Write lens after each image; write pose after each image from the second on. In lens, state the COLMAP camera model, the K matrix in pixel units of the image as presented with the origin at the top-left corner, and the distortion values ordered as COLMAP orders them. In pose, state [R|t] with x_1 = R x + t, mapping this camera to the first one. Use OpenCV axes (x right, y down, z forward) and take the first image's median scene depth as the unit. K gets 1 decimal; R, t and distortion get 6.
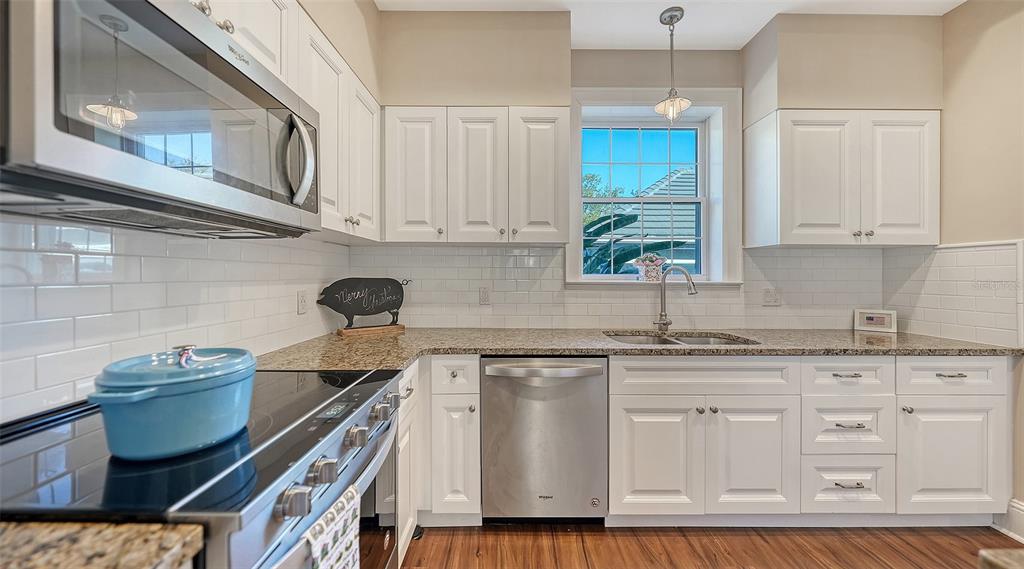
lens RADIAL K [[351.6, 0, 511.1], [0, 351.6, 277.7], [0, 0, 1]] dist [-0.003349, -0.000618]
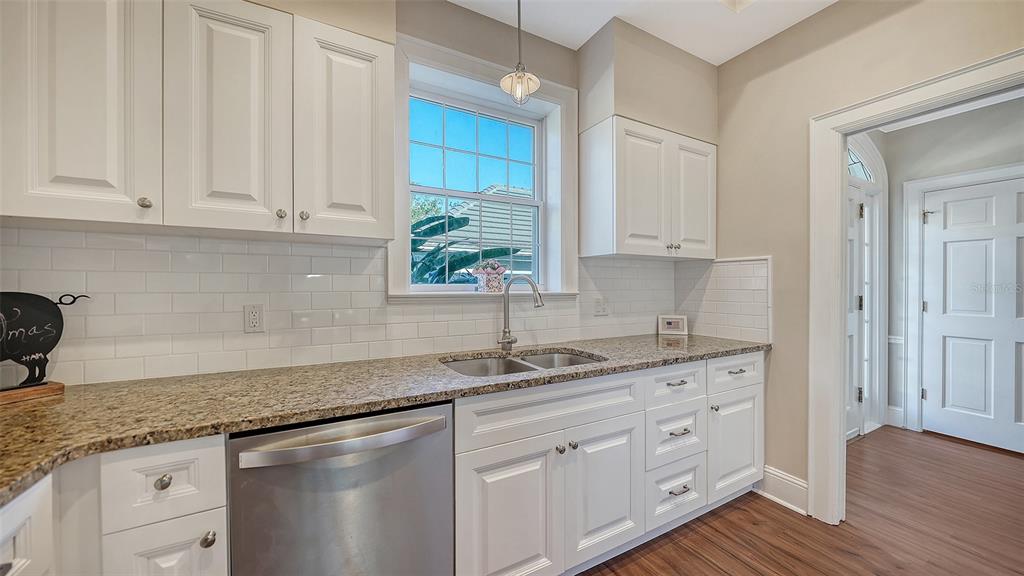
lens RADIAL K [[351.6, 0, 503.1], [0, 351.6, 286.3], [0, 0, 1]] dist [-0.003349, -0.000618]
pose [[0.885068, -0.003310, 0.465450, 0.031815], [0.004589, 0.999988, -0.001614, -0.003321], [-0.465439, 0.003564, 0.885073, 0.283644]]
